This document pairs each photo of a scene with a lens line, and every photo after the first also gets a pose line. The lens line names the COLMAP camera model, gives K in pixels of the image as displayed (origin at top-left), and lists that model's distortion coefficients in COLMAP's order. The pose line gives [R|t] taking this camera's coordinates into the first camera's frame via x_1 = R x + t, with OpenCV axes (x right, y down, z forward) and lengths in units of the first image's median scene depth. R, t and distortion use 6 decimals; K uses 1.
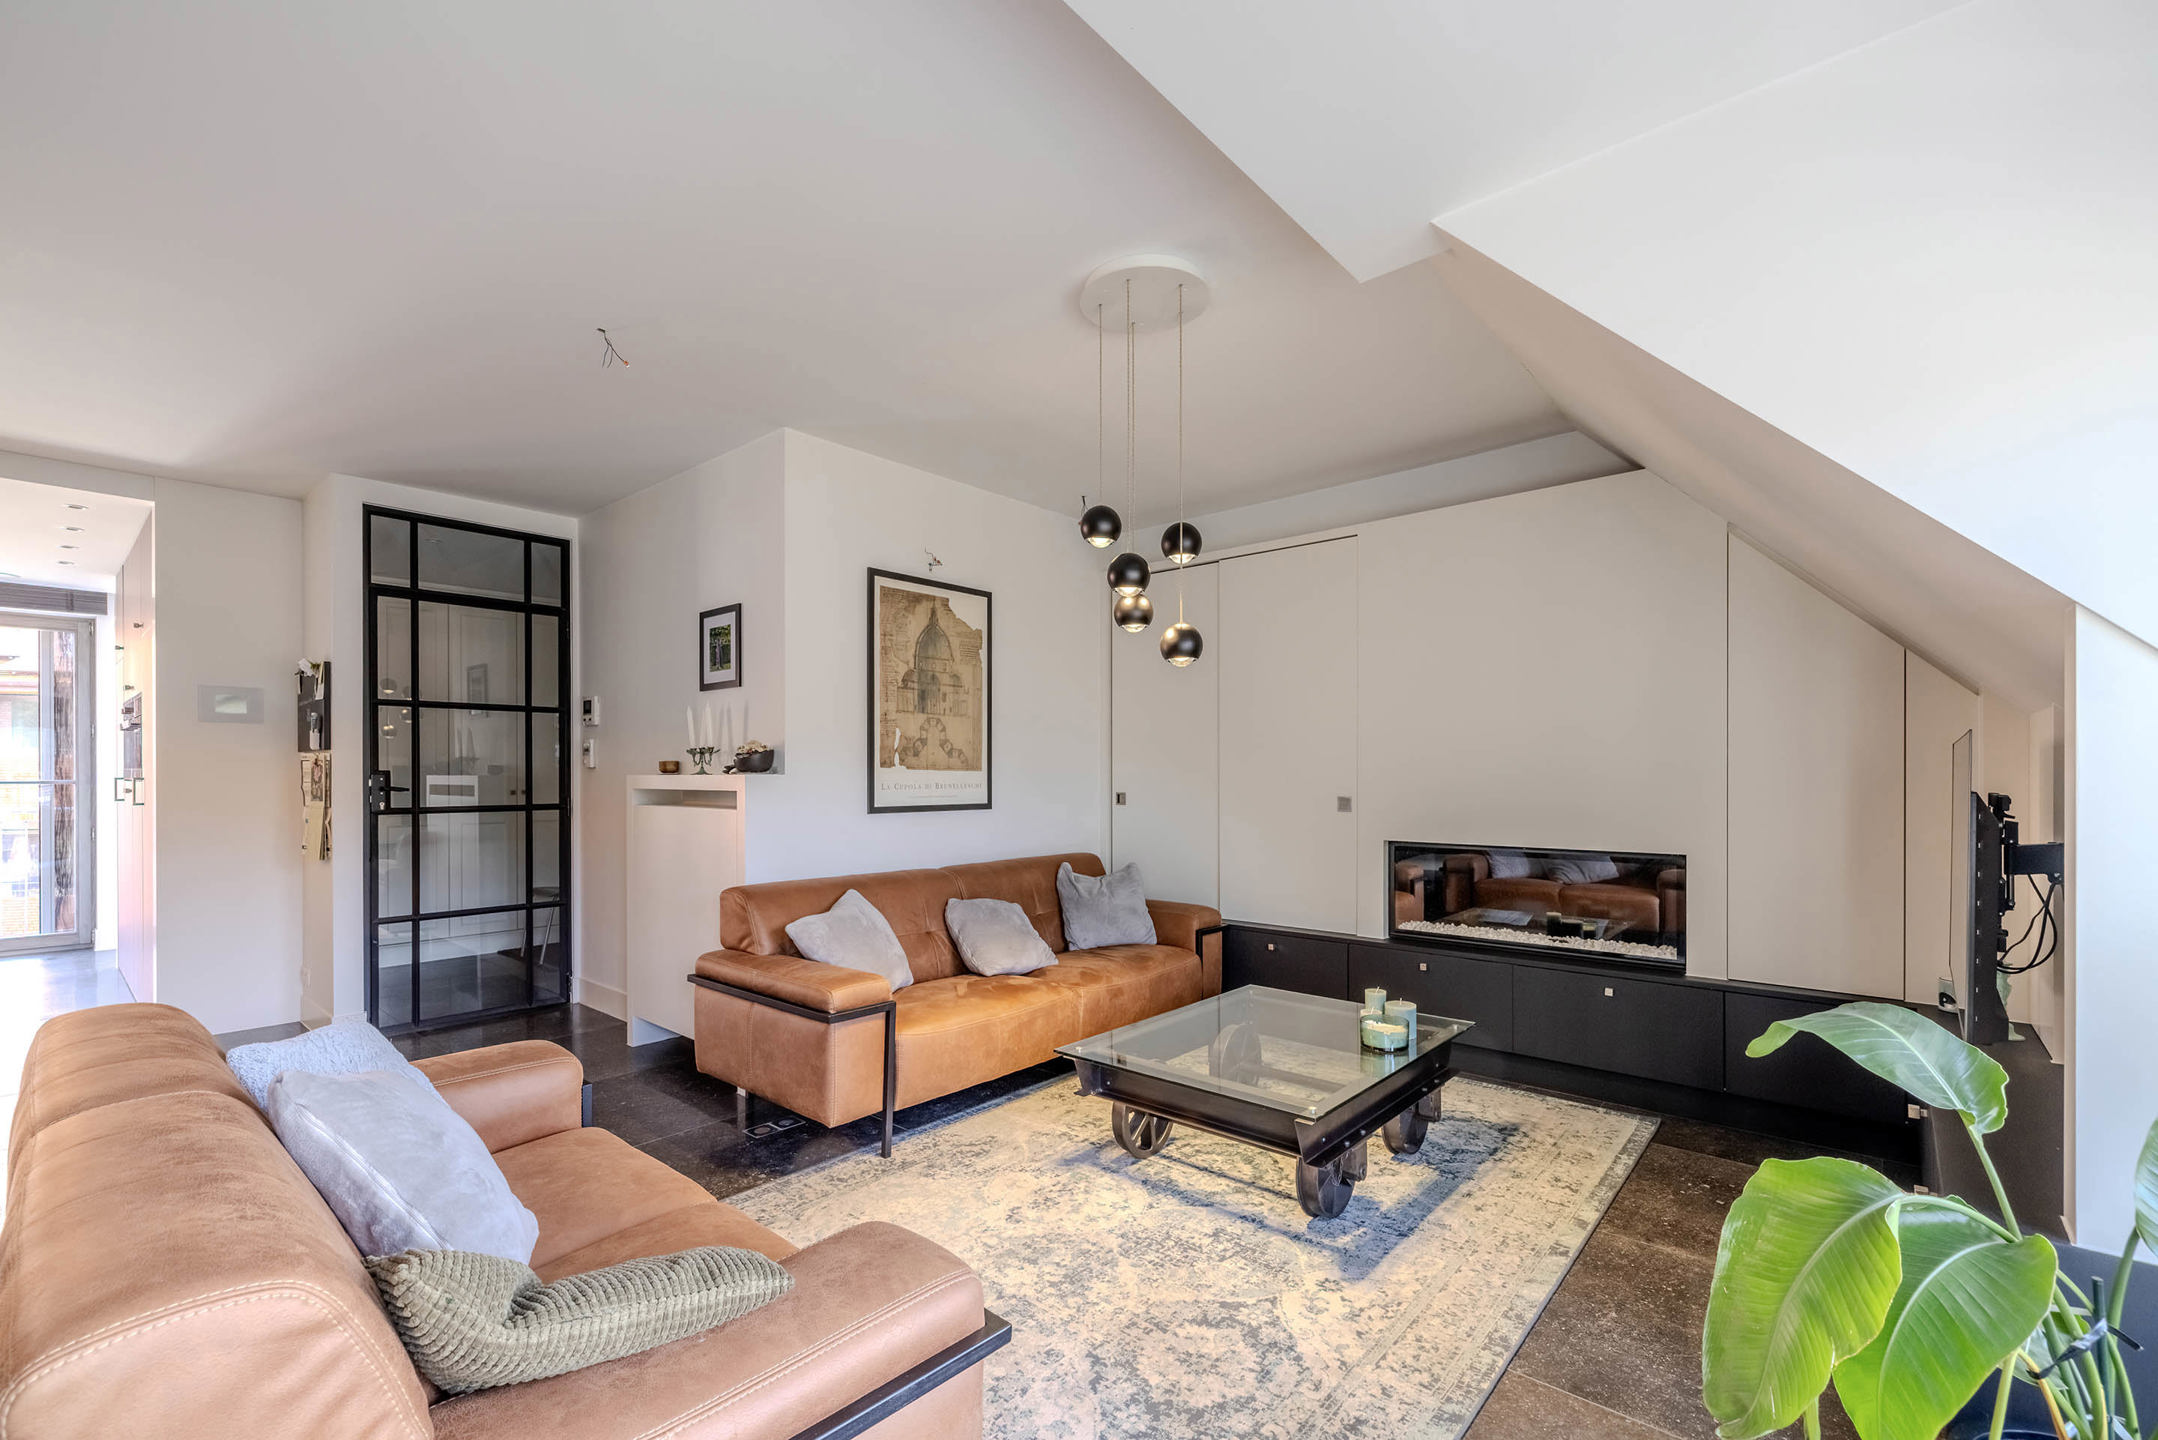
lens RADIAL K [[920.5, 0, 1031.4], [0, 920.5, 776.6], [0, 0, 1]] dist [-0.007276, 0.002046]
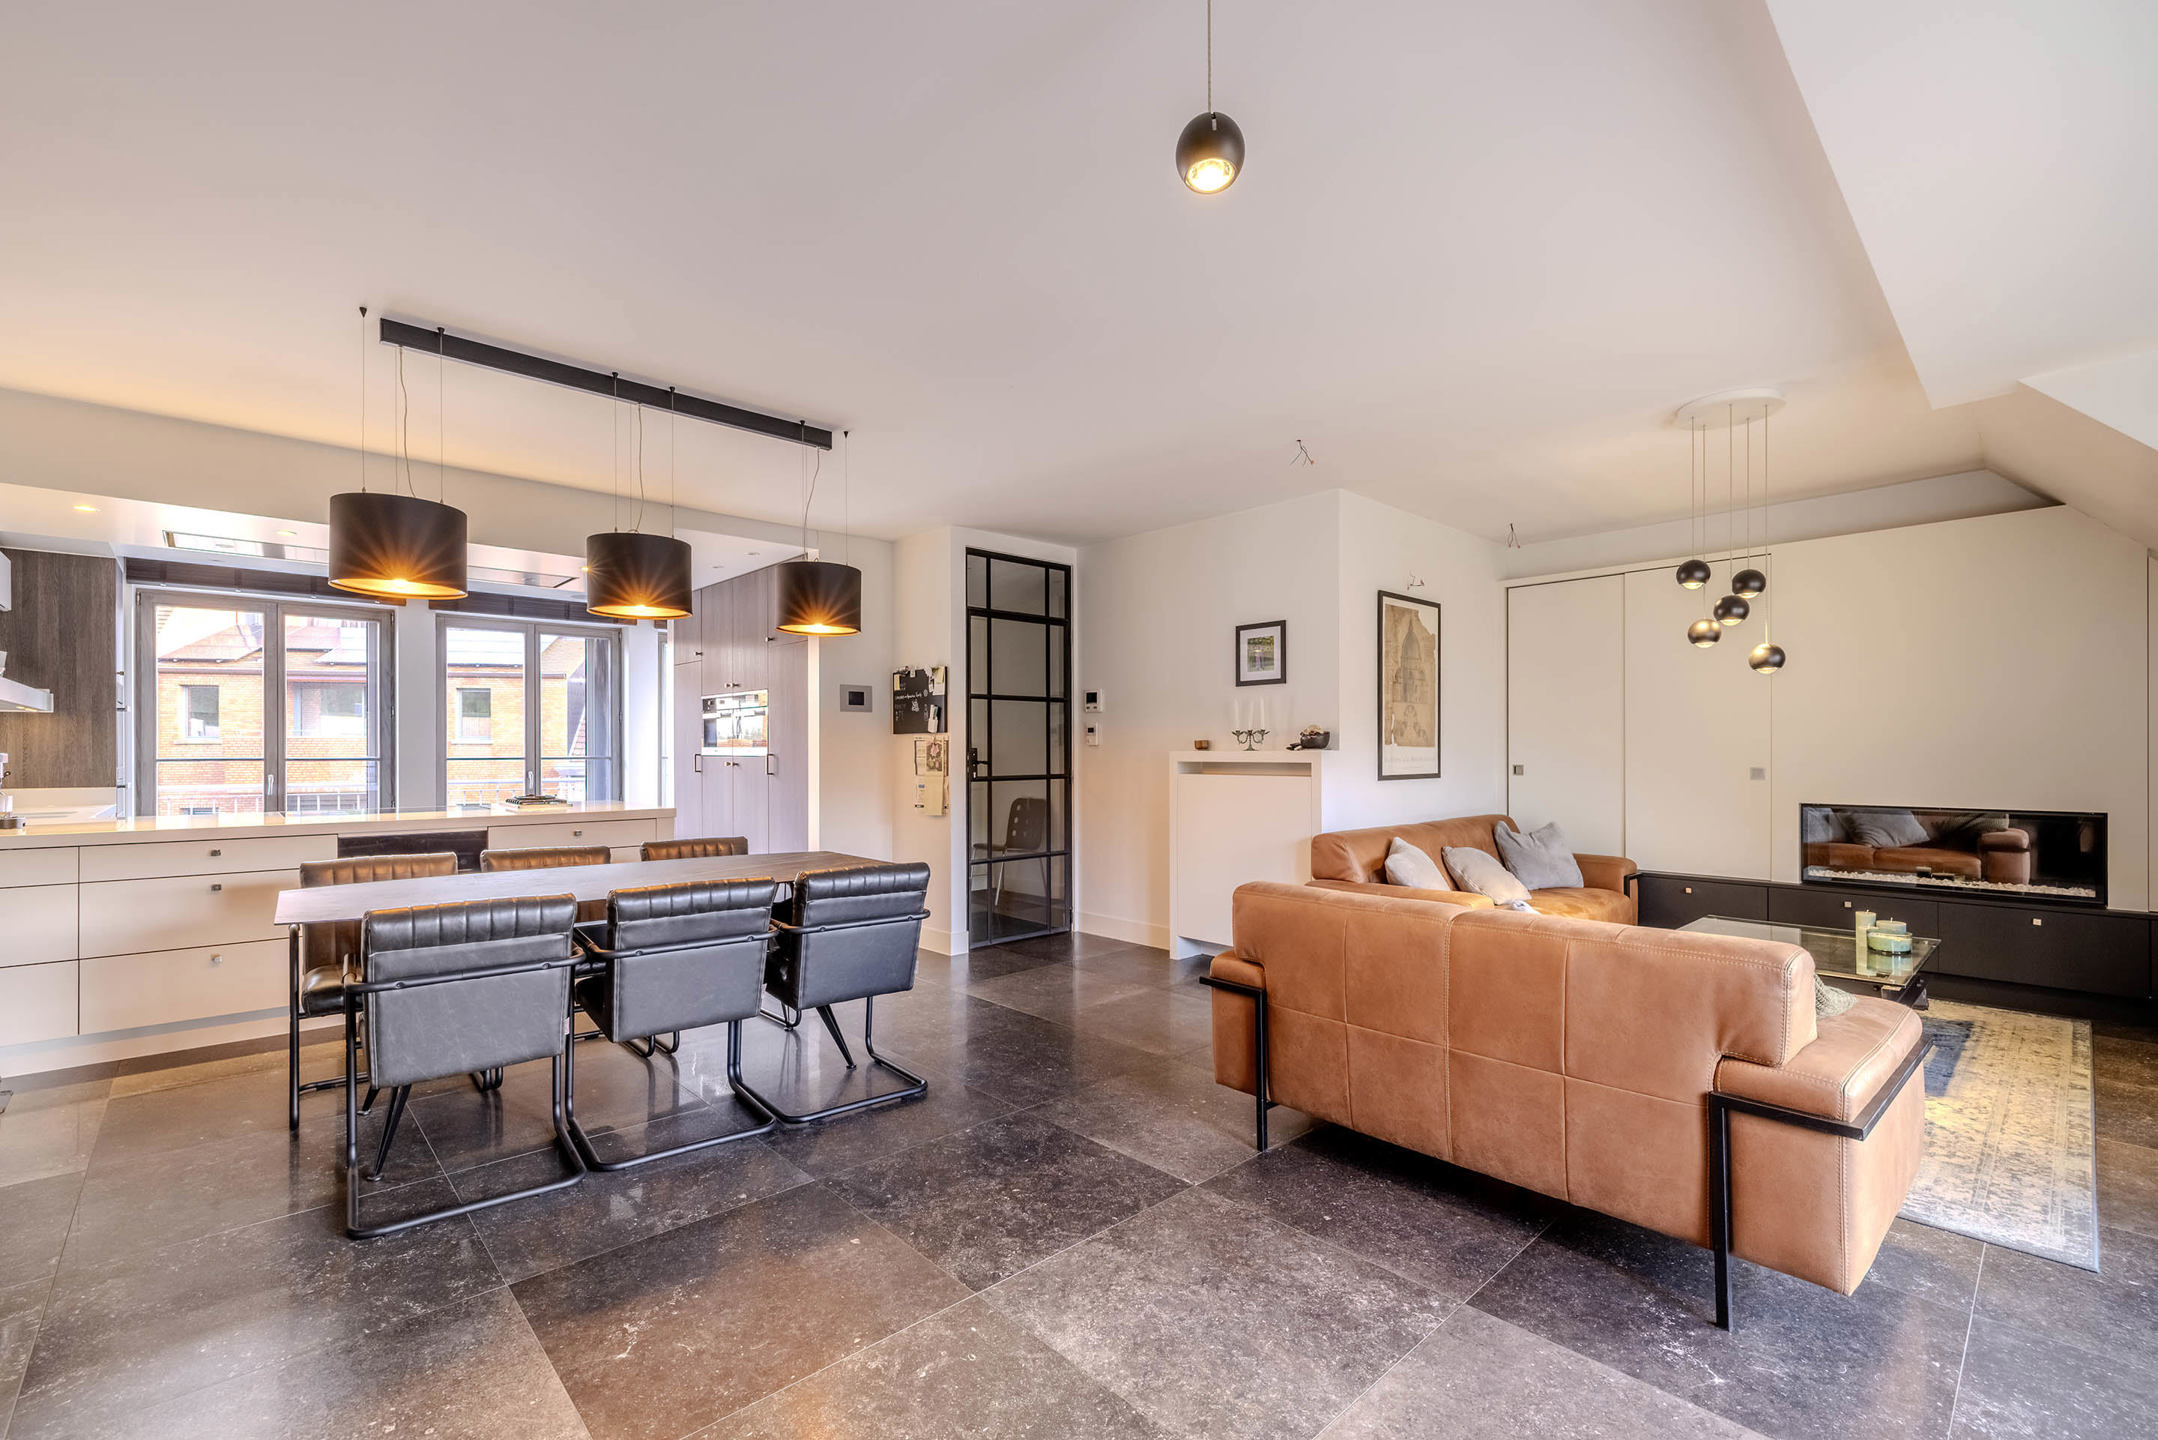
lens RADIAL K [[920.5, 0, 1057.3], [0, 920.5, 748.4], [0, 0, 1]] dist [-0.007276, 0.002046]
pose [[0.995256, -0.002302, -0.097260, -0.463935], [0.001845, 0.999987, -0.004788, 0.000203], [0.097270, 0.004586, 0.995247, -0.302773]]
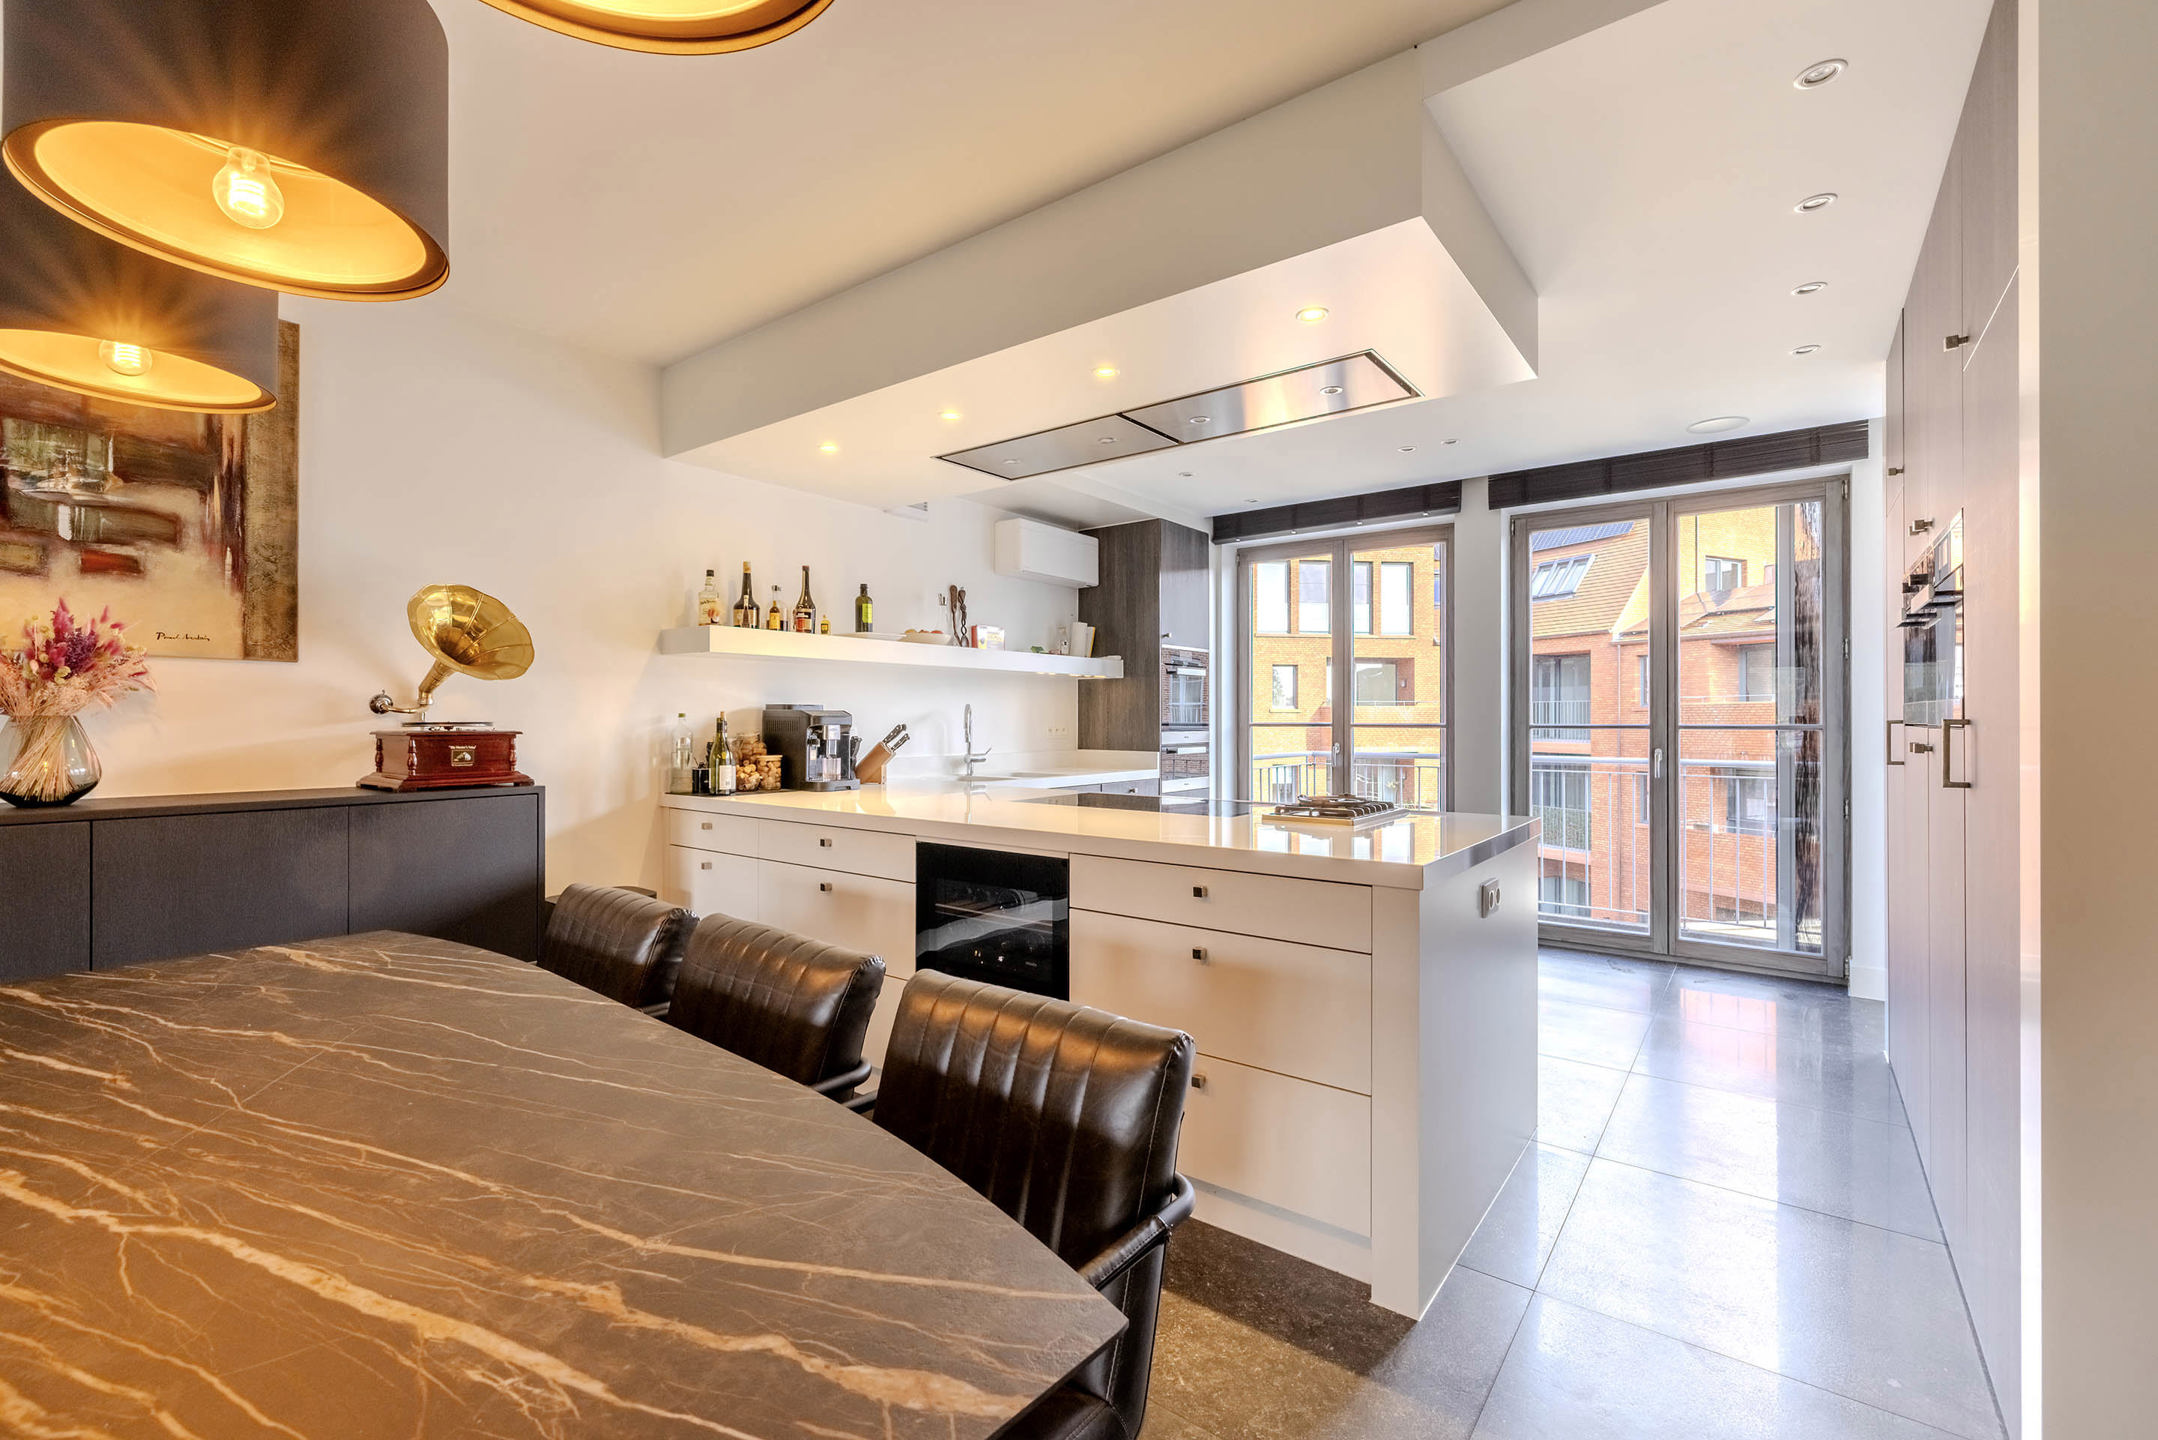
lens RADIAL K [[920.5, 0, 1086.4], [0, 920.5, 719.1], [0, 0, 1]] dist [-0.007276, 0.002046]
pose [[0.086555, -0.000720, -0.996247, -0.649059], [-0.002404, 0.999997, -0.000932, 0.002513], [0.996244, 0.002476, 0.086552, 0.622894]]
